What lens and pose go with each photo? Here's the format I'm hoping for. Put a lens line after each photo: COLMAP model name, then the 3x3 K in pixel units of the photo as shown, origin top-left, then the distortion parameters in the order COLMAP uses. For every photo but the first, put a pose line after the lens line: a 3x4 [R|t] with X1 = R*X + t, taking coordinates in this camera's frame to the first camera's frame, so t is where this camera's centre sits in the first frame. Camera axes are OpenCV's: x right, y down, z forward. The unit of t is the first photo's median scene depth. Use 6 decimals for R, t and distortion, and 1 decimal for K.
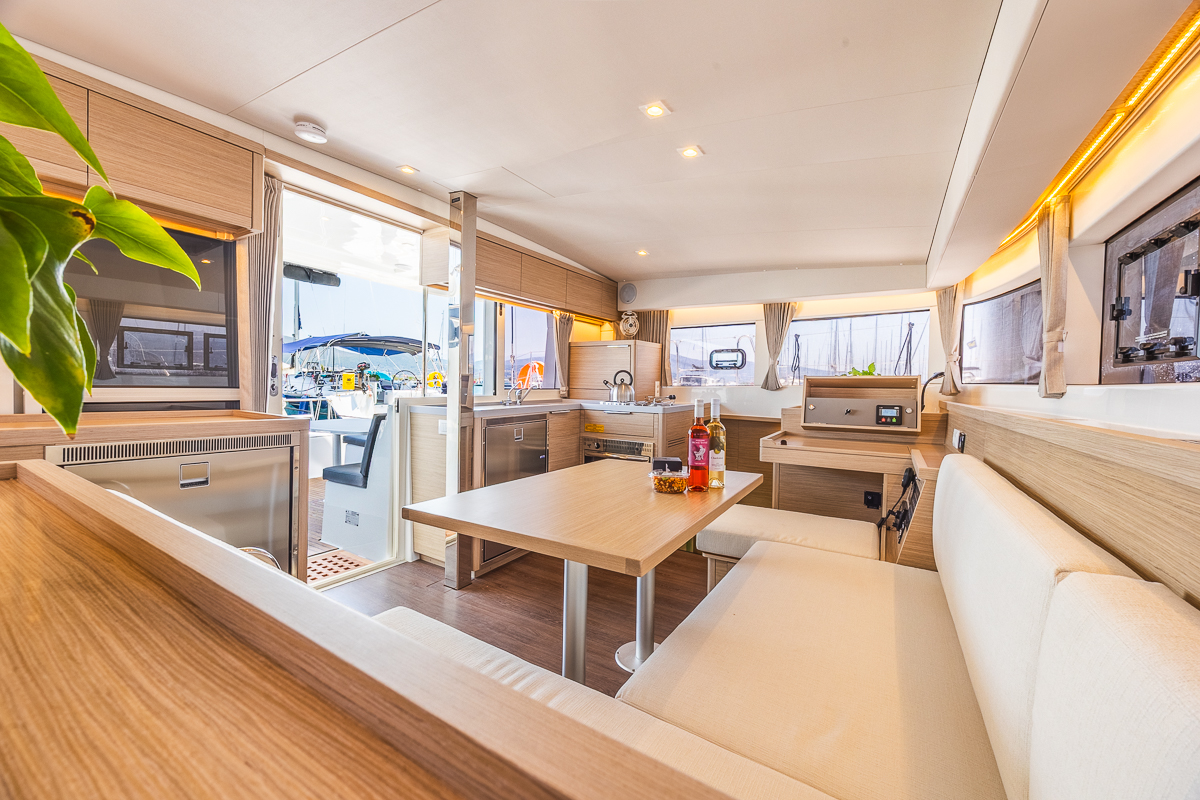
lens RADIAL K [[450.1, 0, 606.5], [0, 450.1, 398.3], [0, 0, 1]] dist [0.000942, -0.000037]
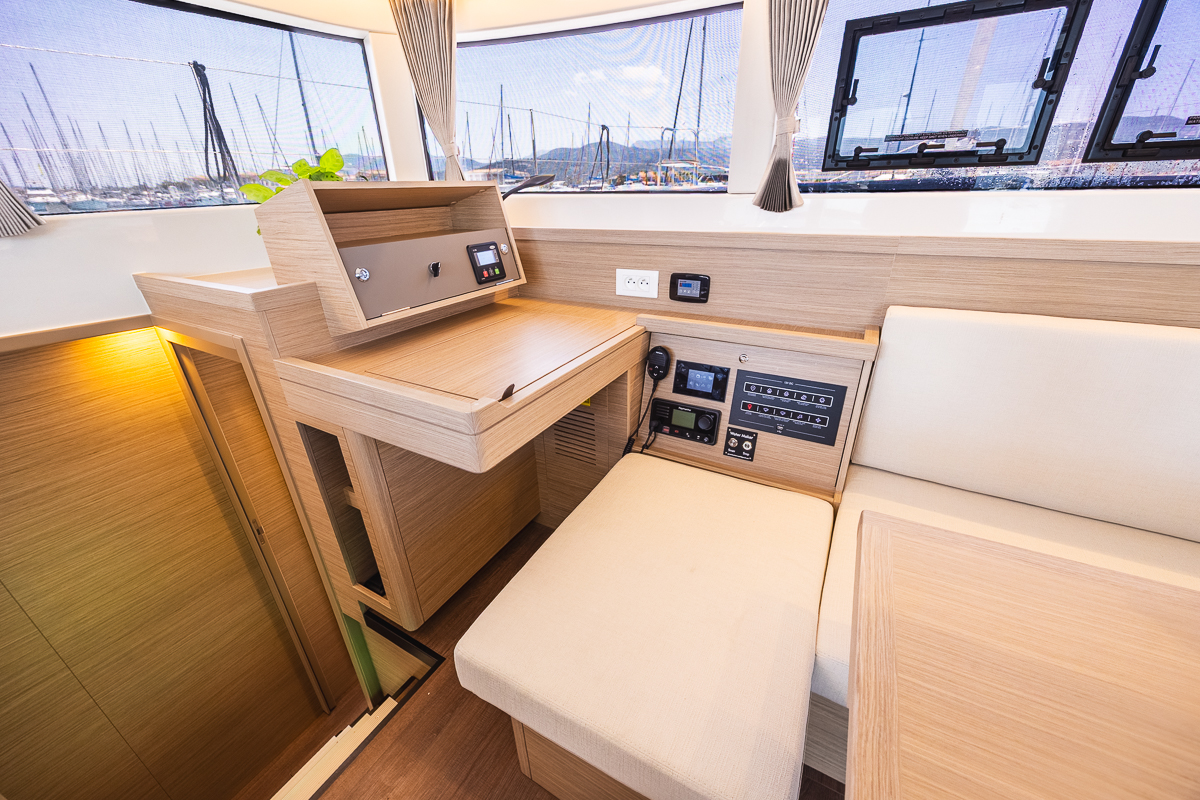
lens RADIAL K [[457.7, 0, 600.0], [0, 457.7, 400.0], [0, 0, 1]] dist [0.000403, 0.000022]
pose [[-0.046427, -0.438299, 0.897630, 0.064969], [0.047514, 0.896612, 0.440260, -0.048784], [-0.997791, 0.063090, -0.020802, 0.882172]]
